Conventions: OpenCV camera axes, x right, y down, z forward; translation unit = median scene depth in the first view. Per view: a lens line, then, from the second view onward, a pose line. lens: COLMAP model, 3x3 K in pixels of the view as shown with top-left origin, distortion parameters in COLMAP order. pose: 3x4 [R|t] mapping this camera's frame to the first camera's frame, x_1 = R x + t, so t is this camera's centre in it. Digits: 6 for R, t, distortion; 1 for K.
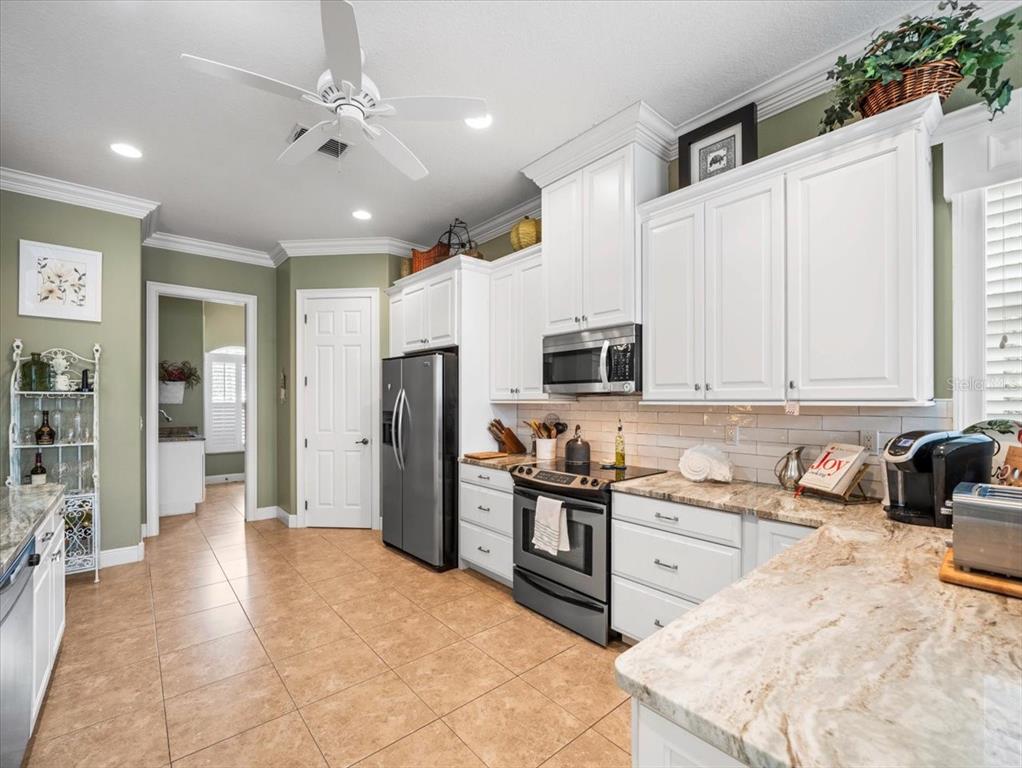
lens RADIAL K [[443.6, 0, 505.4], [0, 443.6, 399.7], [0, 0, 1]] dist [-0.011655, 0.000235]
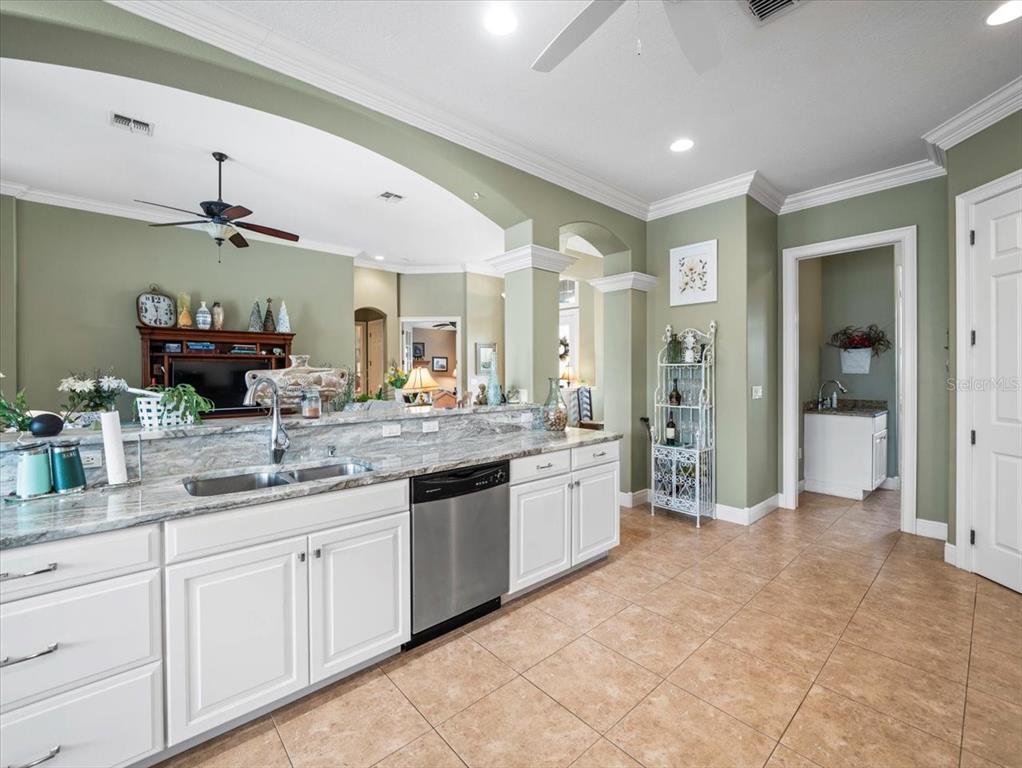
lens RADIAL K [[437.5, 0, 509.9], [0, 437.5, 374.3], [0, 0, 1]] dist [-0.010187, 0.000046]
pose [[0.016287, 0.005062, -0.999855, 0.215965], [0.005463, 0.999972, 0.005152, 0.003206], [0.999852, -0.005546, 0.016259, 0.497930]]
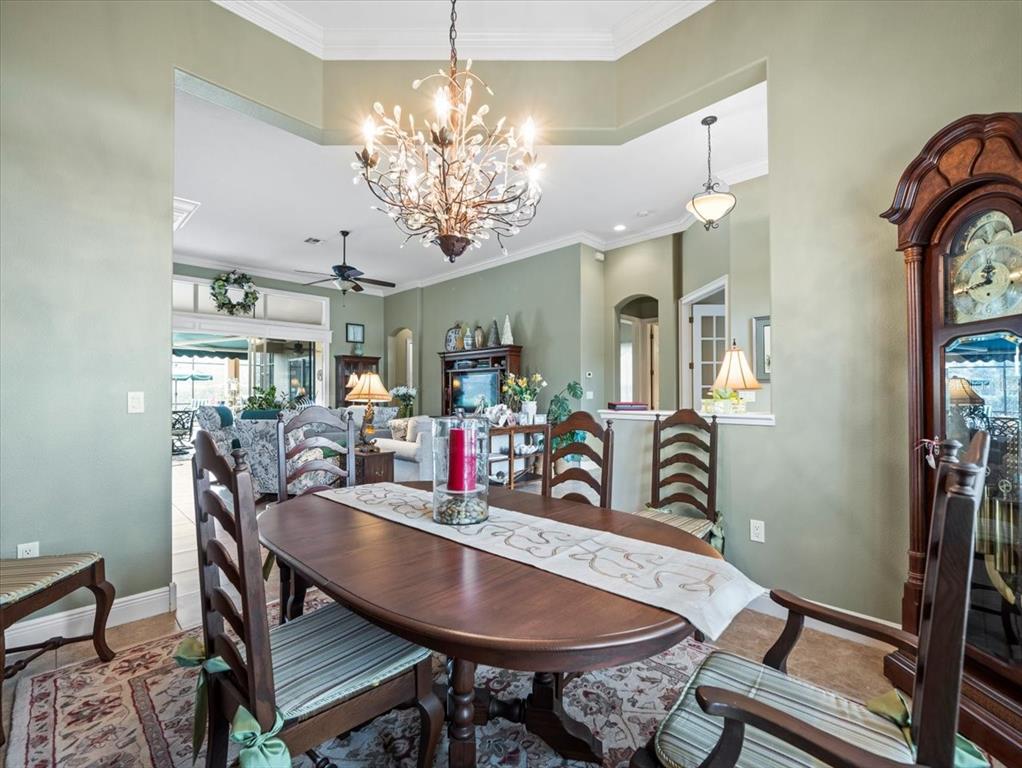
lens RADIAL K [[447.4, 0, 505.9], [0, 447.4, 390.3], [0, 0, 1]] dist [-0.011197, -0.000073]
pose [[-0.995949, 0.002560, -0.089887, -1.827223], [0.003262, 0.999965, -0.007670, 0.056503], [0.089864, -0.007932, -0.995922, 1.760965]]
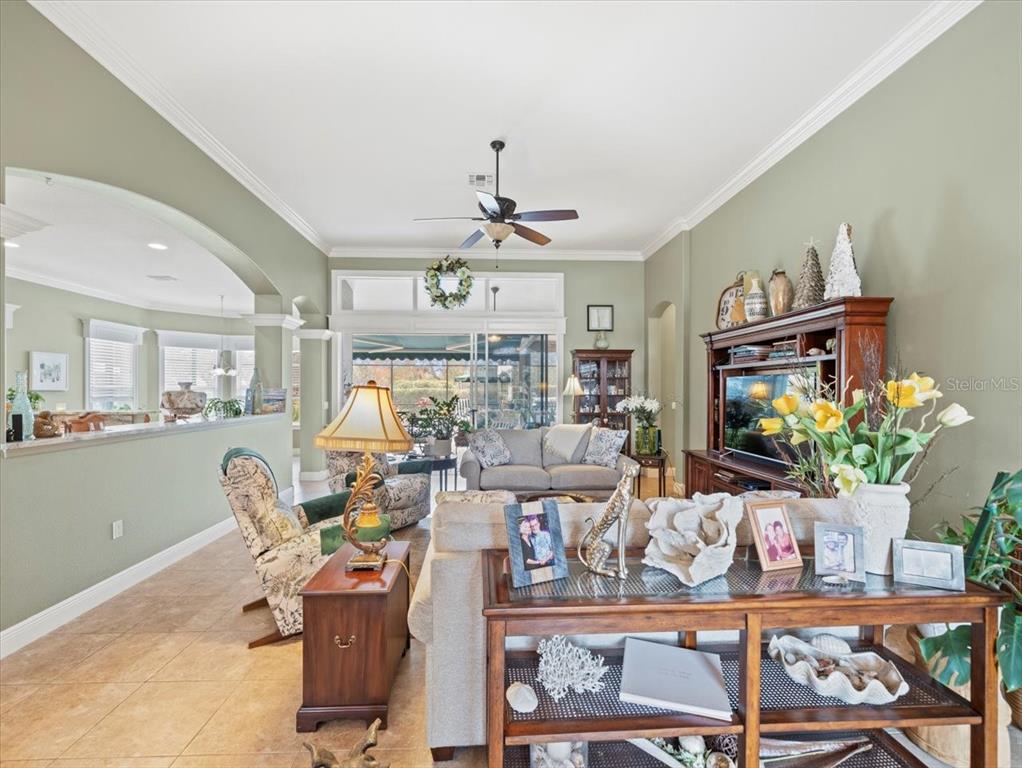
lens RADIAL K [[447.4, 0, 505.9], [0, 447.4, 390.3], [0, 0, 1]] dist [-0.011197, -0.000073]
pose [[-0.791525, -0.001693, 0.611135, -2.064063], [-0.002927, 0.999995, -0.001021, -0.006547], [-0.611130, -0.002597, -0.791526, 0.568294]]
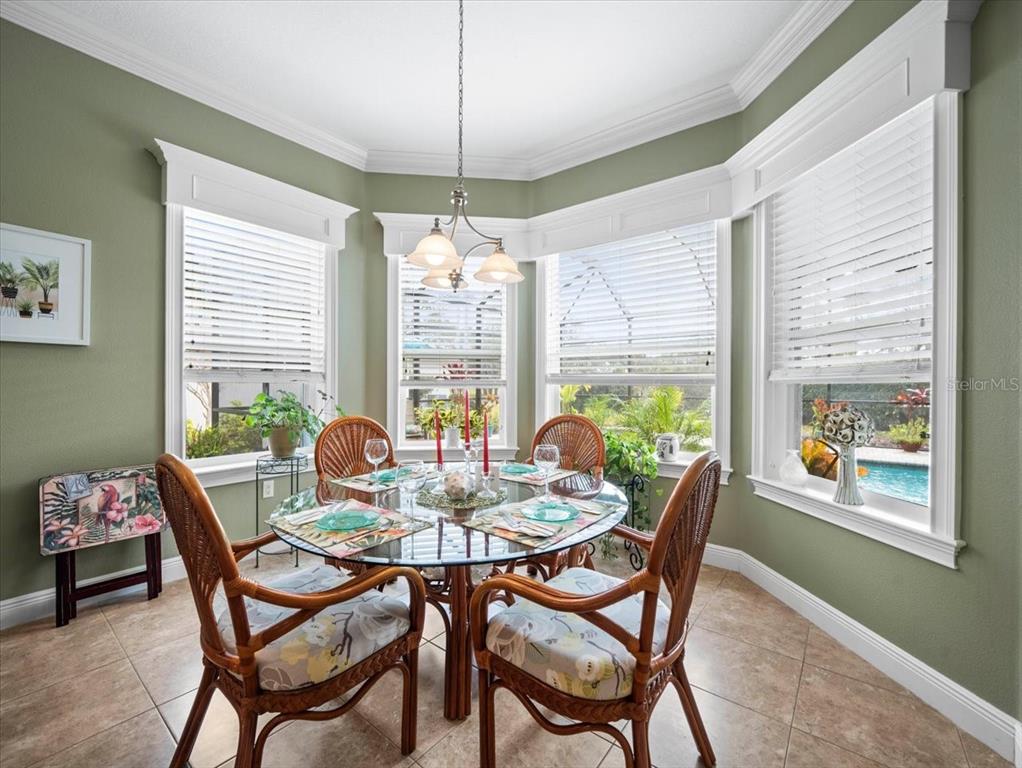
lens RADIAL K [[435.7, 0, 499.5], [0, 435.7, 383.6], [0, 0, 1]] dist [-0.011628, -0.000059]
pose [[-0.181047, -0.002848, 0.983470, 0.104658], [-0.005007, 0.999986, 0.001975, 0.057297], [-0.983462, -0.004567, -0.181059, -0.369211]]
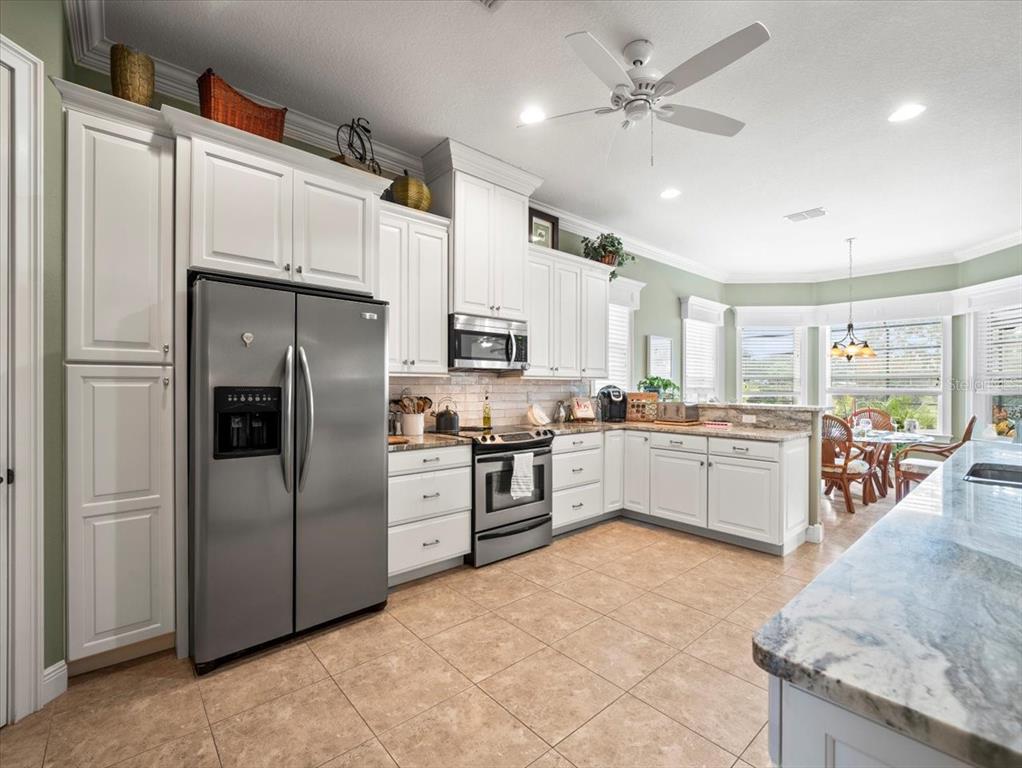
lens RADIAL K [[454.3, 0, 509.3], [0, 454.3, 386.2], [0, 0, 1]] dist [-0.006282, -0.000265]
pose [[-0.014682, 0.001856, 0.999890, -0.973845], [-0.003140, 0.999993, -0.001902, 0.031338], [-0.999887, -0.003167, -0.014676, 0.884214]]
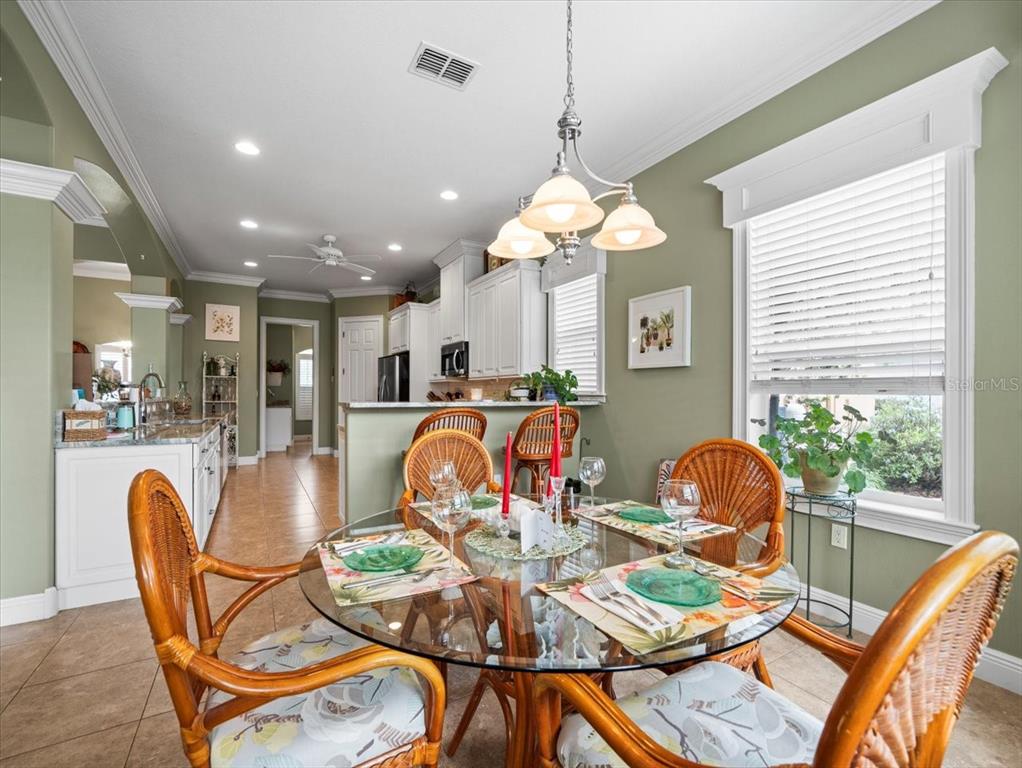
lens RADIAL K [[458.0, 0, 509.3], [0, 458.0, 390.8], [0, 0, 1]] dist [-0.002974, -0.000084]
pose [[0.981463, 0.001848, -0.191644, 0.750748], [-0.002737, 0.999987, -0.004372, 0.057776], [0.191633, 0.004816, 0.981455, -0.886128]]
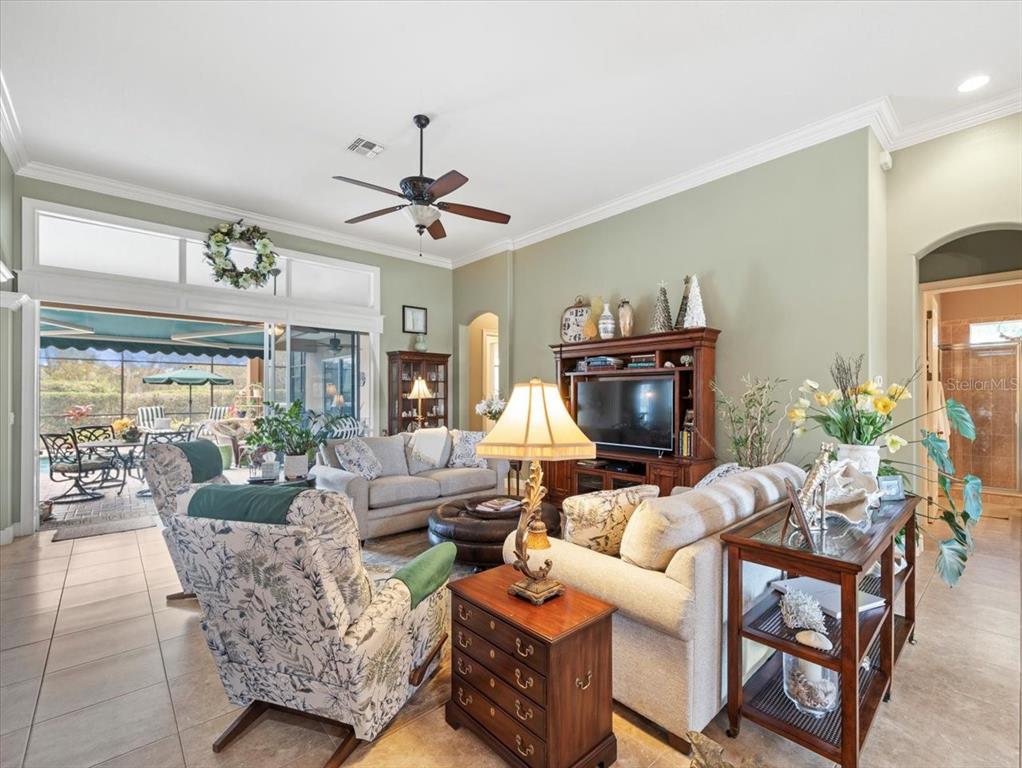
lens RADIAL K [[453.4, 0, 506.6], [0, 453.4, 393.8], [0, 0, 1]] dist [-0.002305, -0.000507]
pose [[-0.999765, 0.001052, -0.021671, -1.443757], [0.001172, 0.999984, -0.005516, 0.002410], [0.021665, -0.005540, -0.999750, 0.744664]]
